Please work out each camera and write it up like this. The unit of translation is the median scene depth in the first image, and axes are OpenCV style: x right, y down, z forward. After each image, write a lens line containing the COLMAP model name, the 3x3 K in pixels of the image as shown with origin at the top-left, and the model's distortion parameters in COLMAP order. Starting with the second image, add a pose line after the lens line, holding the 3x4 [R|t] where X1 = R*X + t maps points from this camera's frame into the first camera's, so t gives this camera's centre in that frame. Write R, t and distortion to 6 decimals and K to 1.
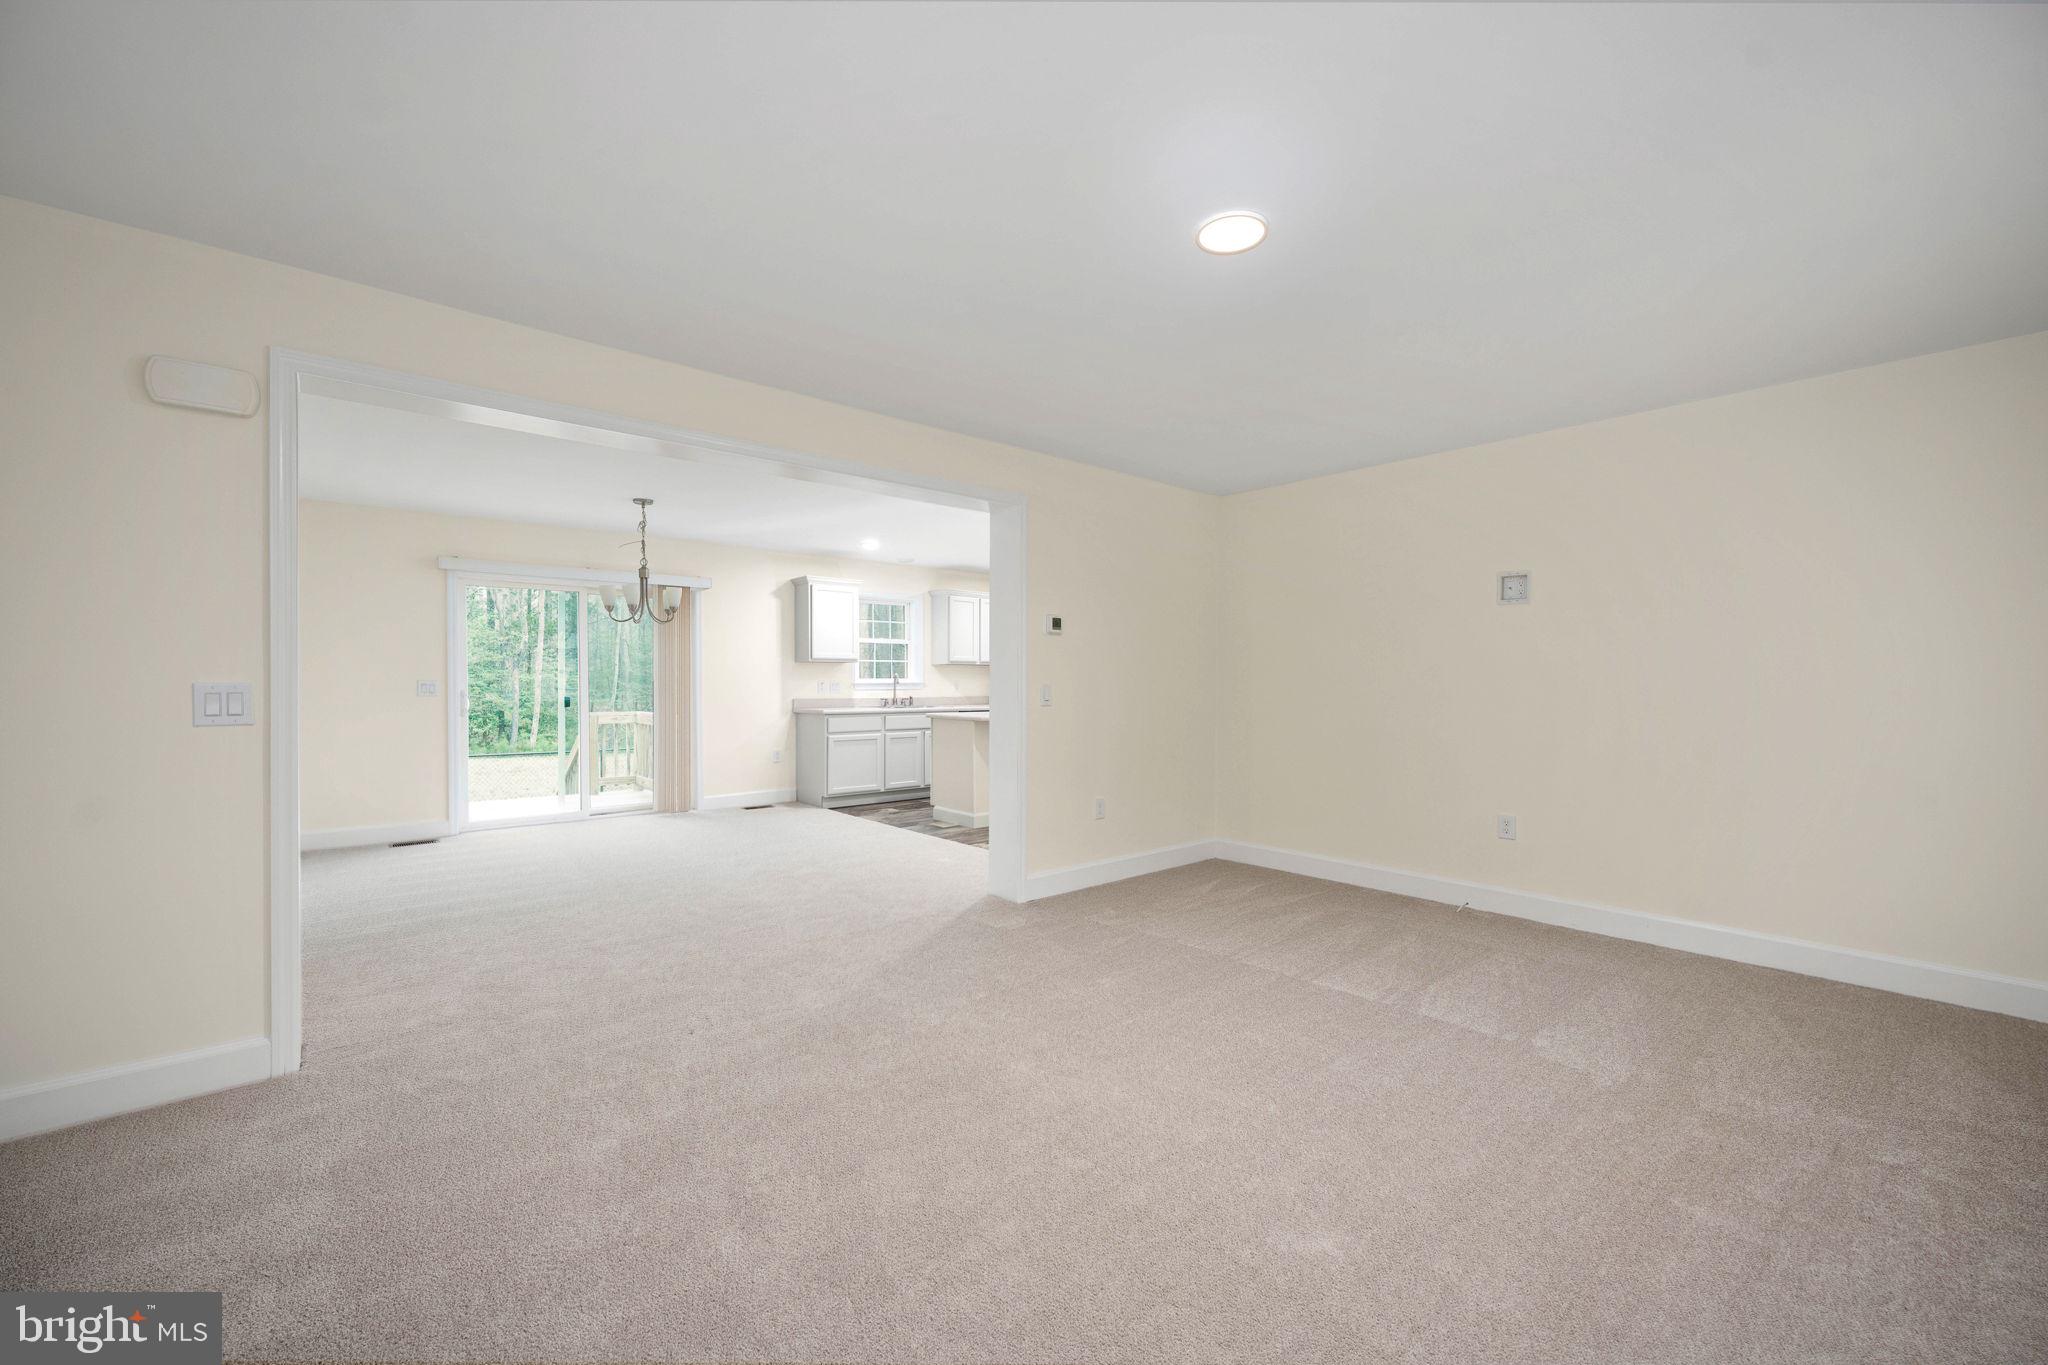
lens RADIAL K [[814.5, 0, 1014.5], [0, 814.5, 672.9], [0, 0, 1]] dist [0.000478, -0.000444]
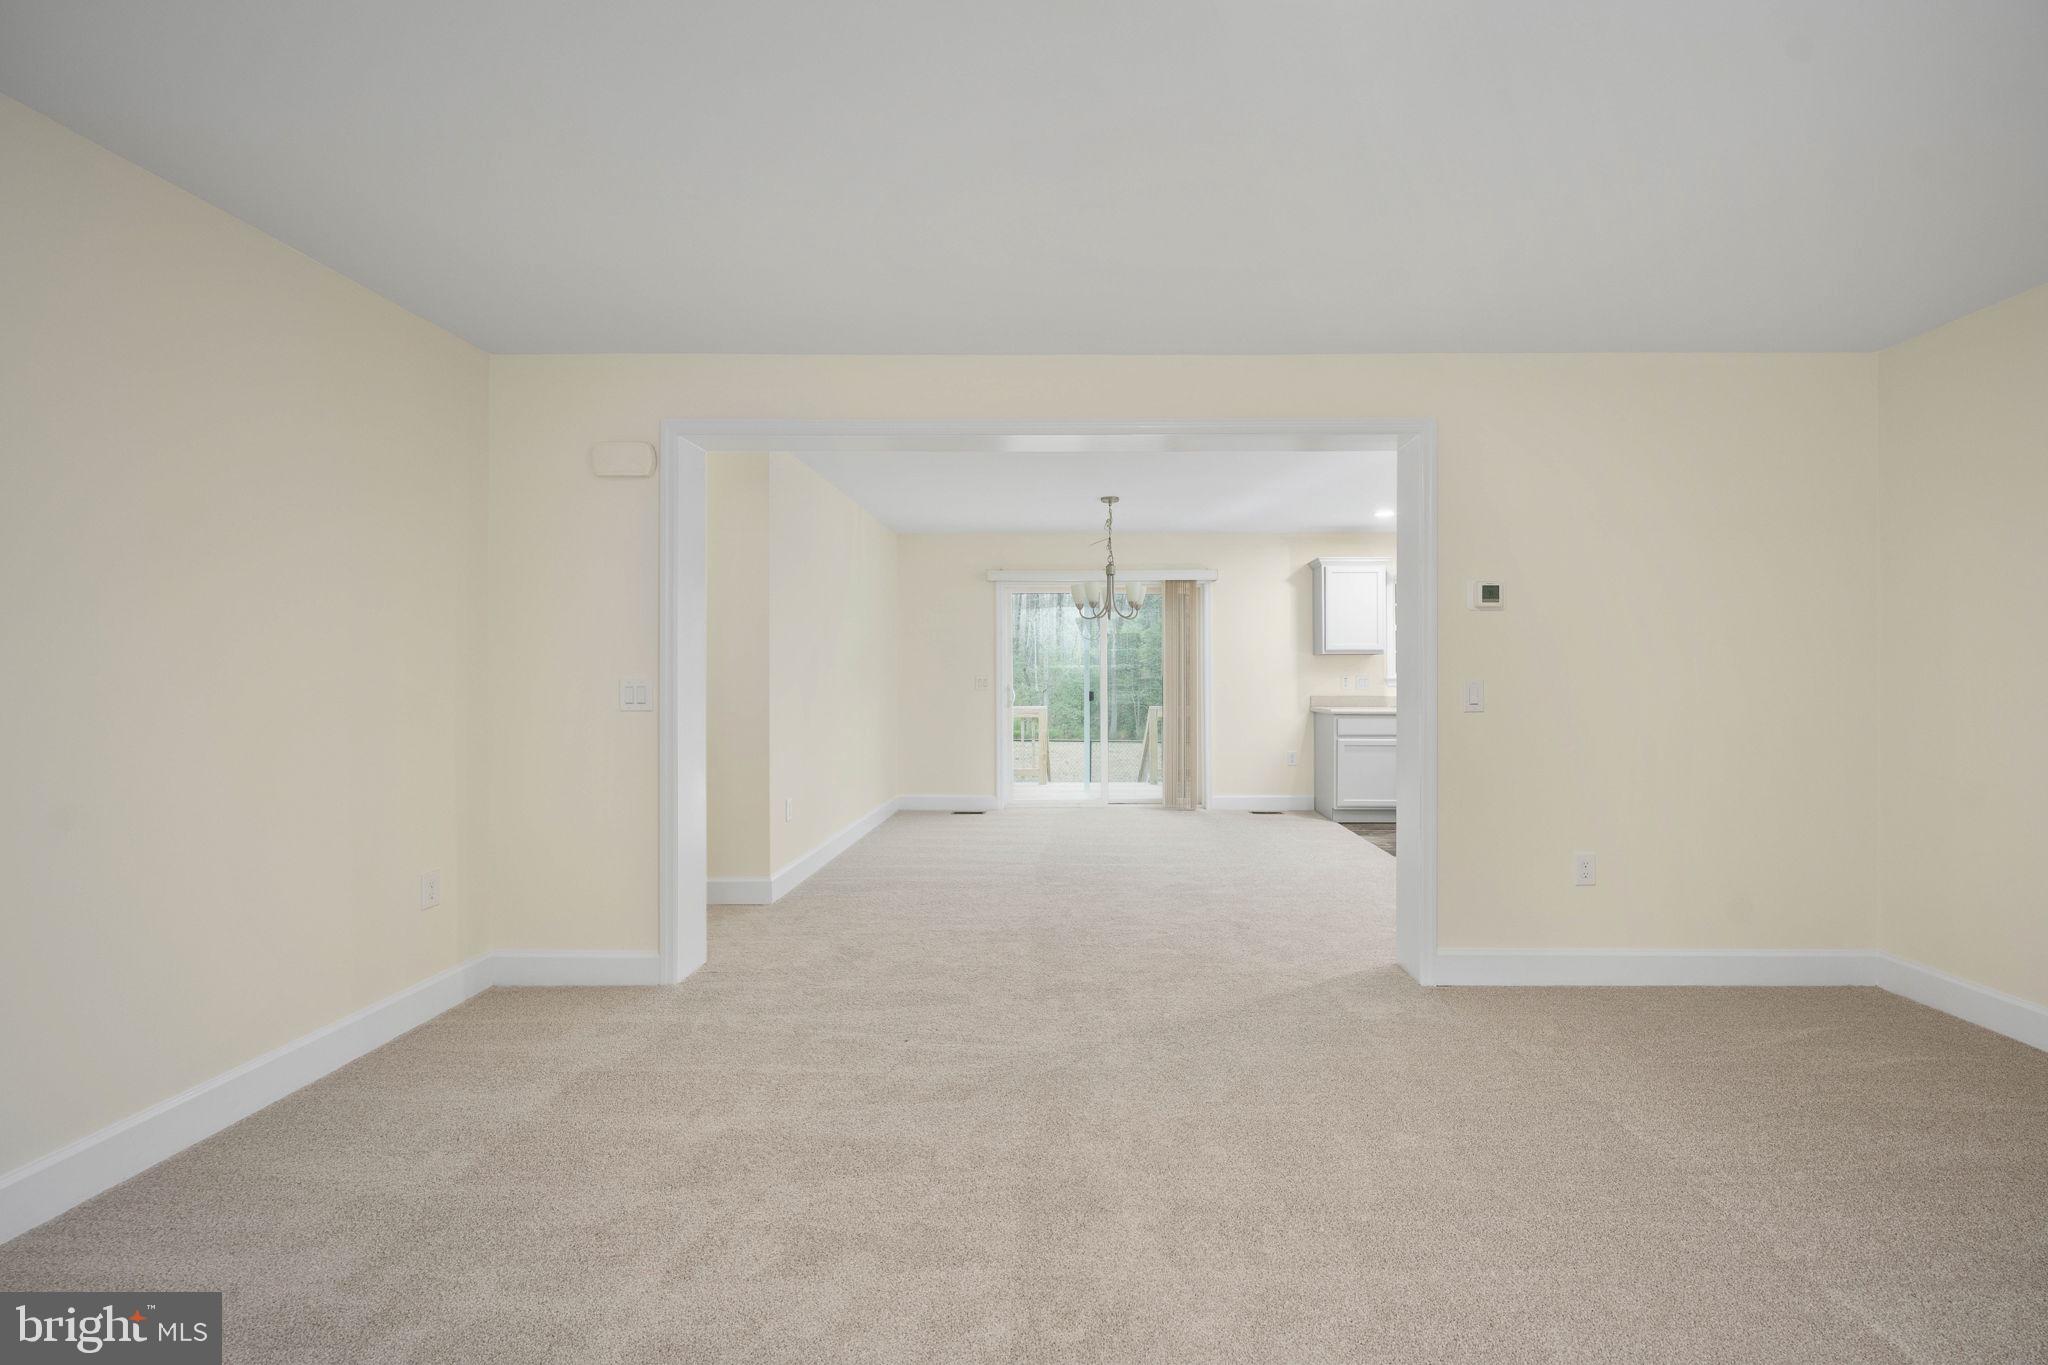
lens RADIAL K [[845.4, 0, 1081.0], [0, 845.4, 664.3], [0, 0, 1]] dist [0.000338, 0.000302]
pose [[0.755589, -0.010774, -0.654957, 0.151345], [0.008915, 0.999941, -0.006165, 0.000688], [0.654985, -0.001181, 0.755641, 0.134440]]
